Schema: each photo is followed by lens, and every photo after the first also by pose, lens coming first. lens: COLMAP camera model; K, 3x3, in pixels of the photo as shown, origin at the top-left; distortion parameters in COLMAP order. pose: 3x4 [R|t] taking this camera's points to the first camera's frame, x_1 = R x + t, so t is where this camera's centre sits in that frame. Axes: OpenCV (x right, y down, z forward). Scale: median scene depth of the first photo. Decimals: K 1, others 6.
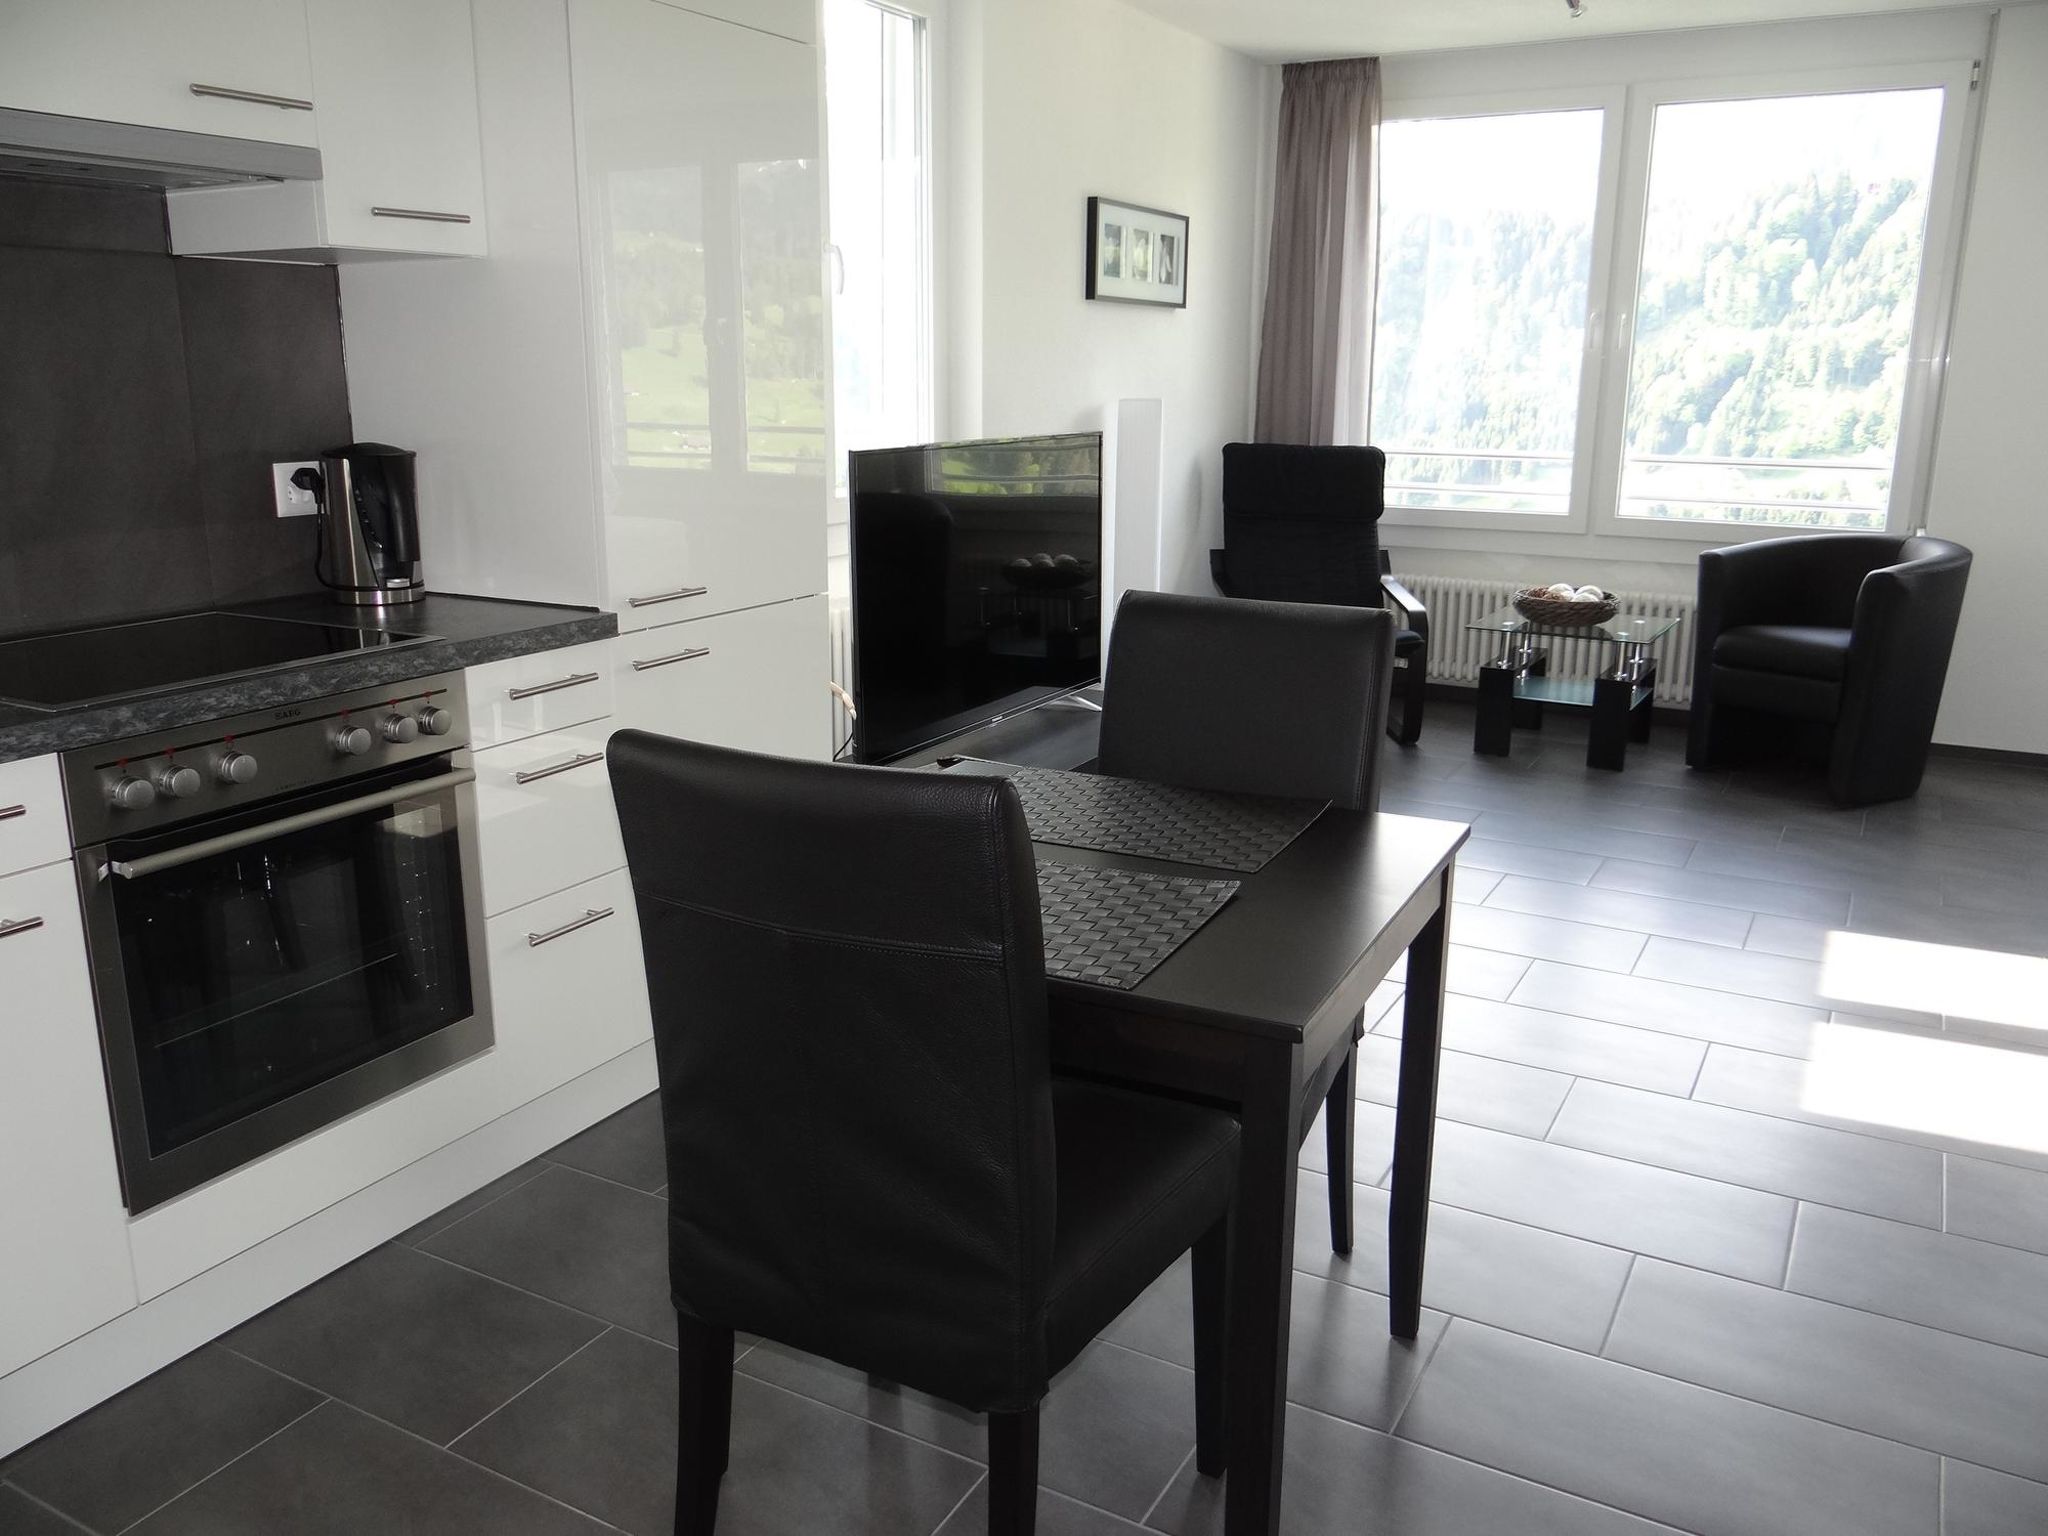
lens RADIAL K [[1590.9, 0, 1024.0], [0, 1590.9, 768.0], [0, 0, 1]] dist [-0.023798, 0.004485]
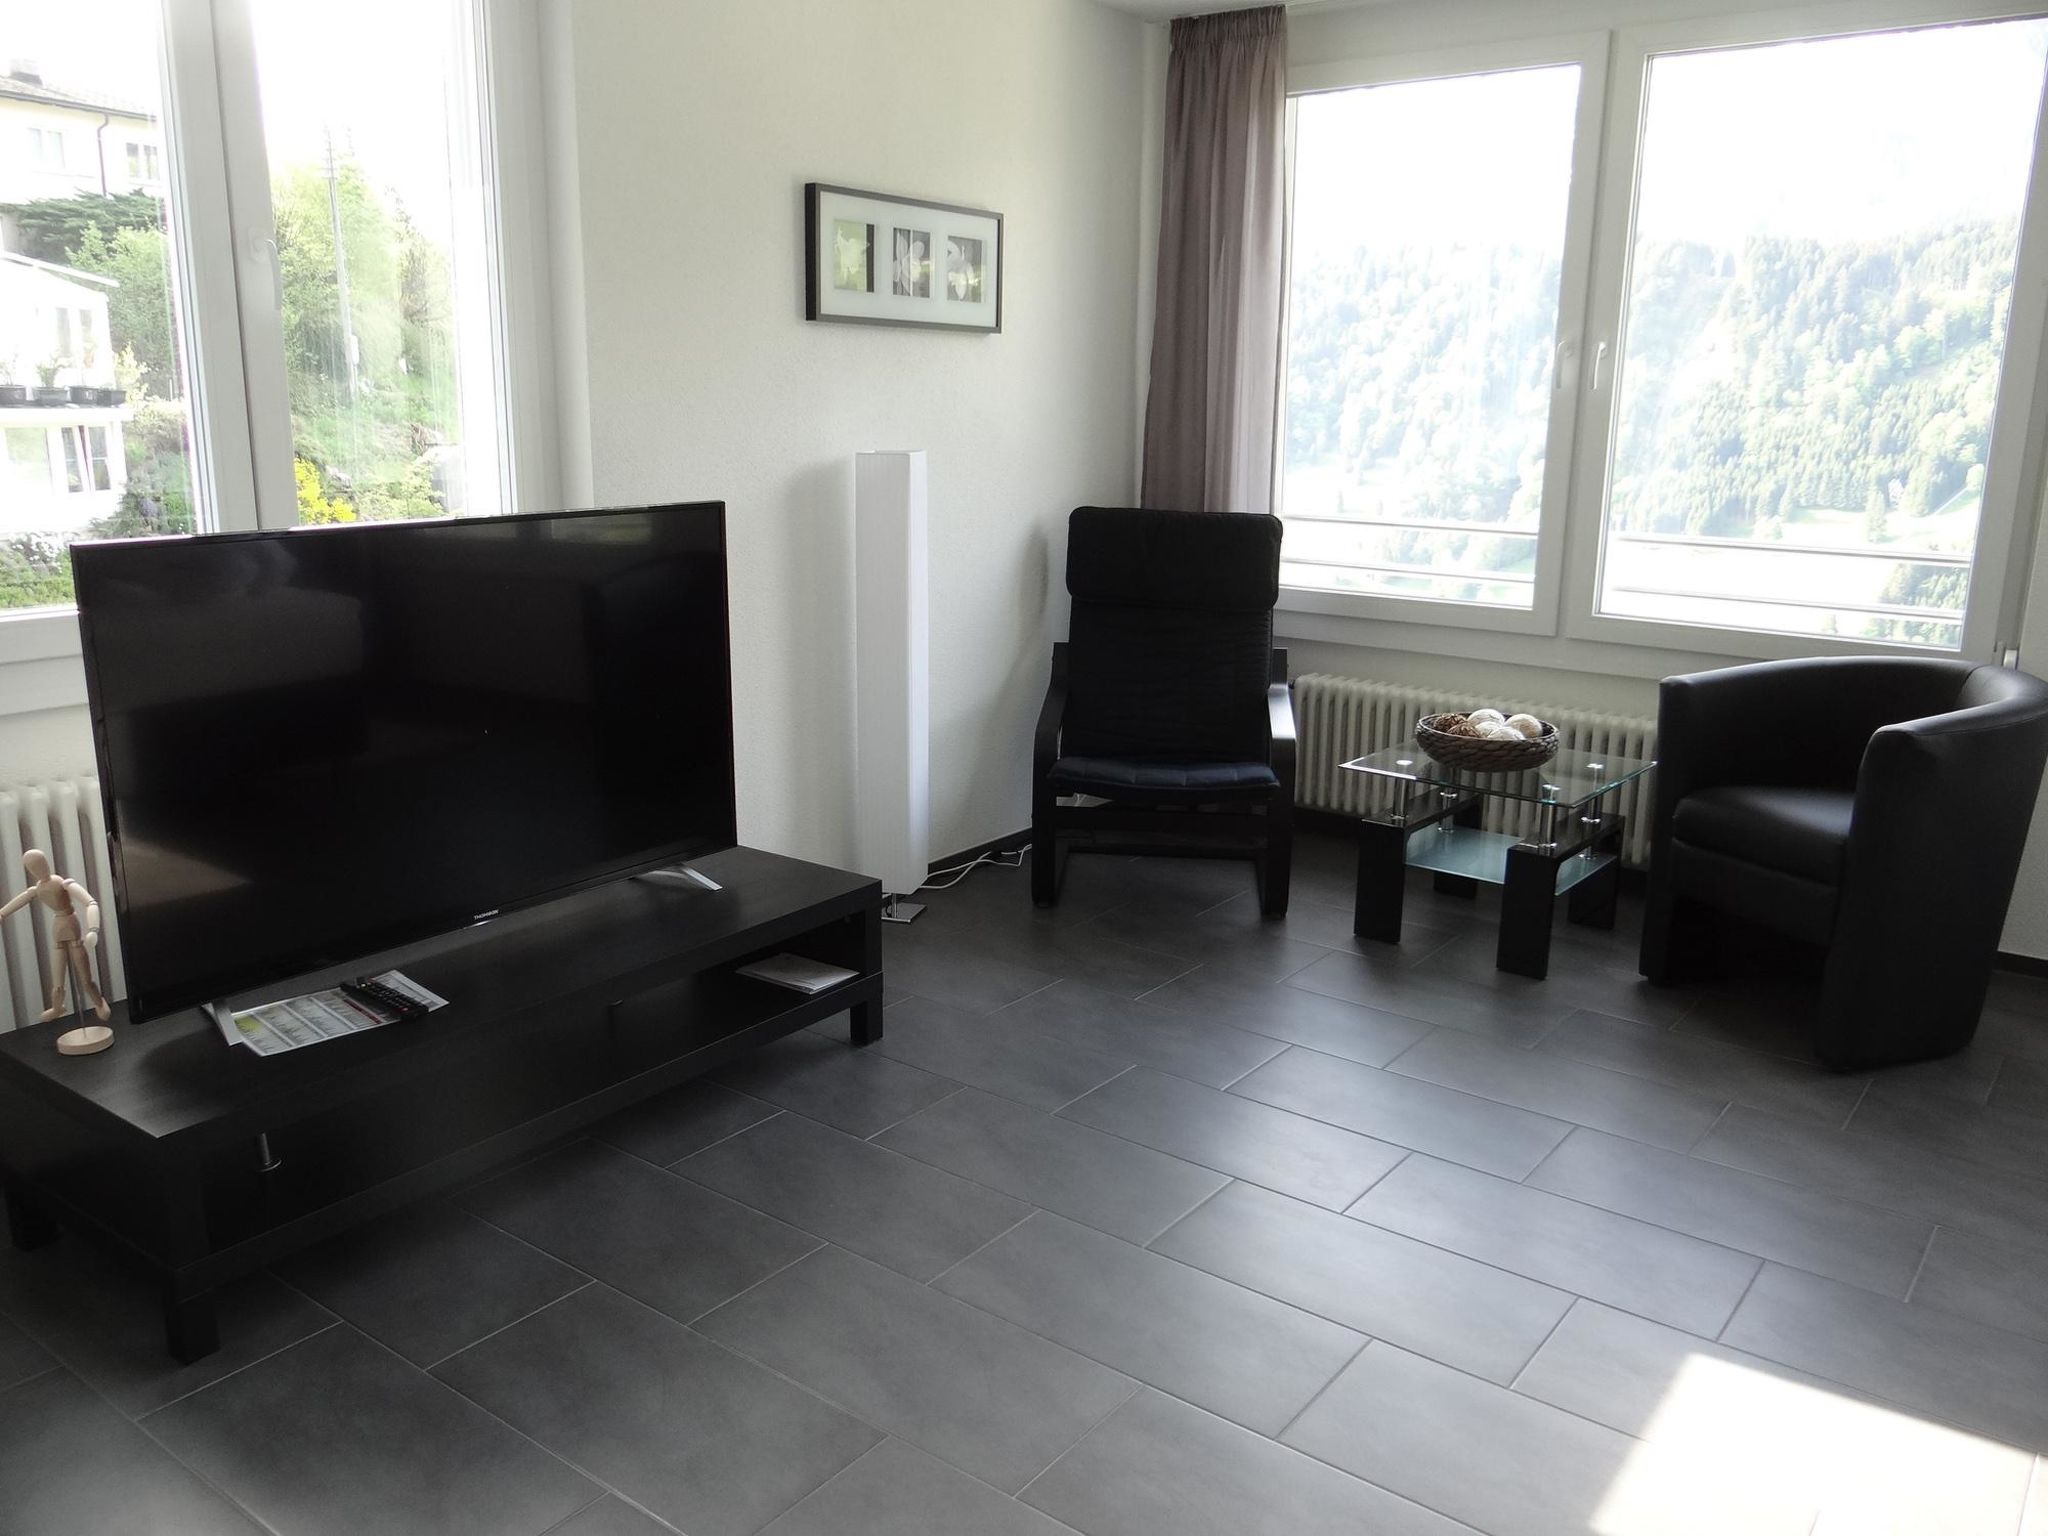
lens RADIAL K [[1590.9, 0, 1024.0], [0, 1590.9, 768.0], [0, 0, 1]] dist [-0.023798, 0.004485]
pose [[0.989717, 0.040069, -0.137311, 0.238583], [-0.042449, 0.998994, -0.014447, -0.072429], [0.136594, 0.020127, 0.990423, 0.257823]]
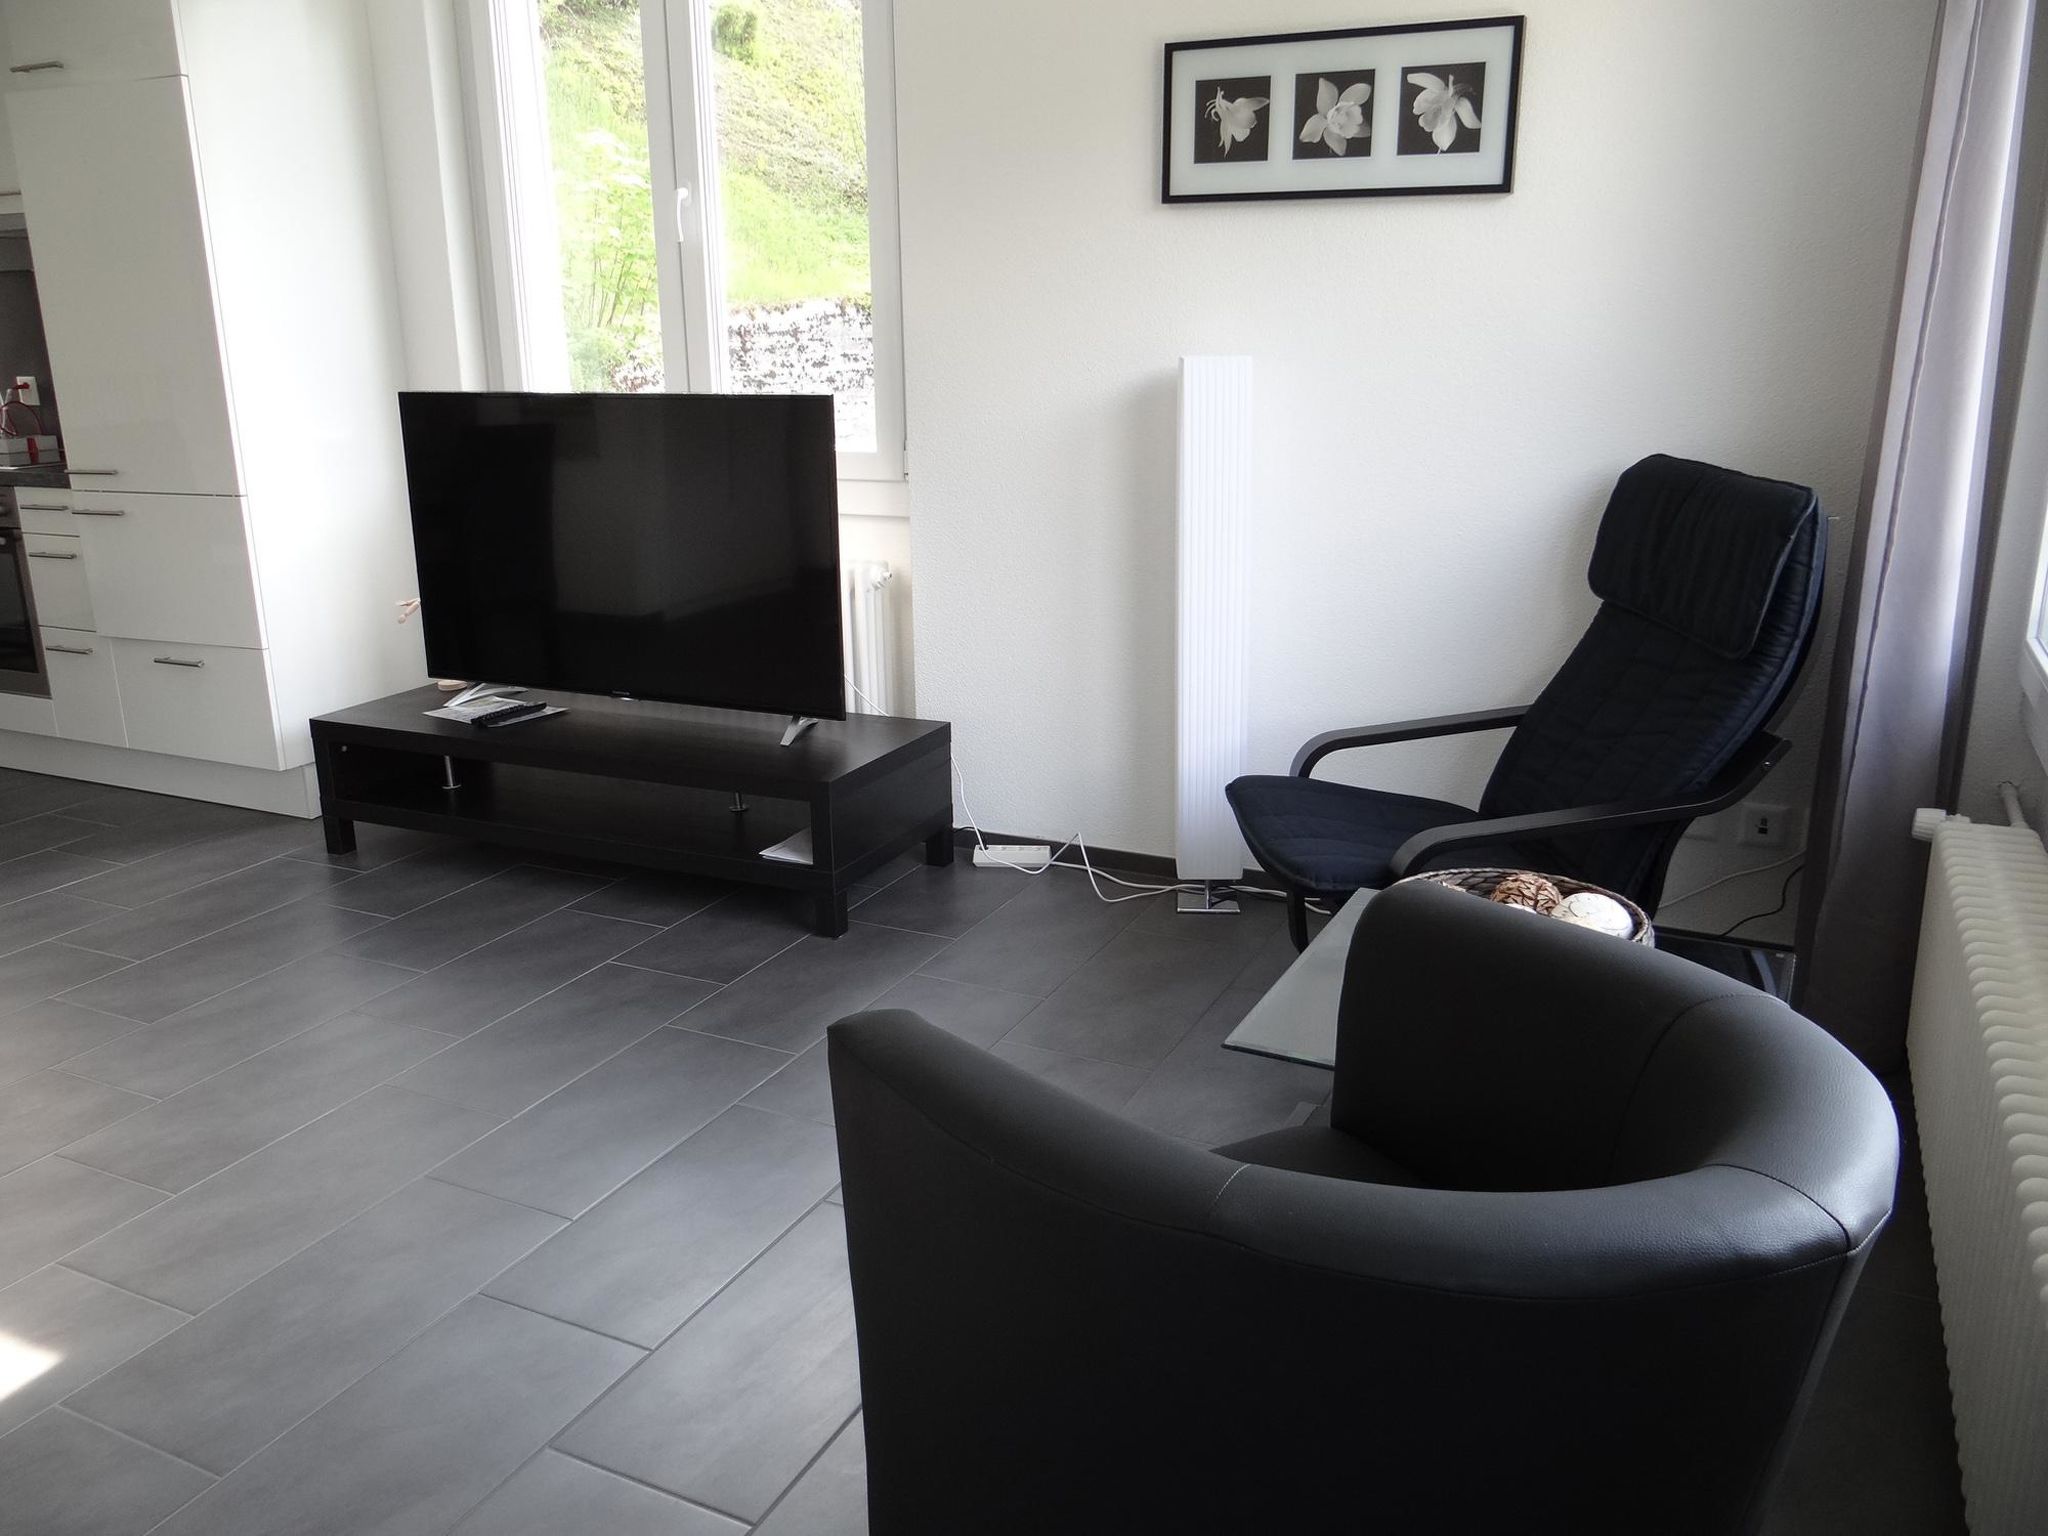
lens RADIAL K [[1590.9, 0, 1024.0], [0, 1590.9, 768.0], [0, 0, 1]] dist [-0.023798, 0.004485]
pose [[0.052722, 0.271579, -0.960971, 0.695402], [-0.232755, 0.939147, 0.252642, -0.214244], [0.971105, 0.210351, 0.112725, 0.863383]]
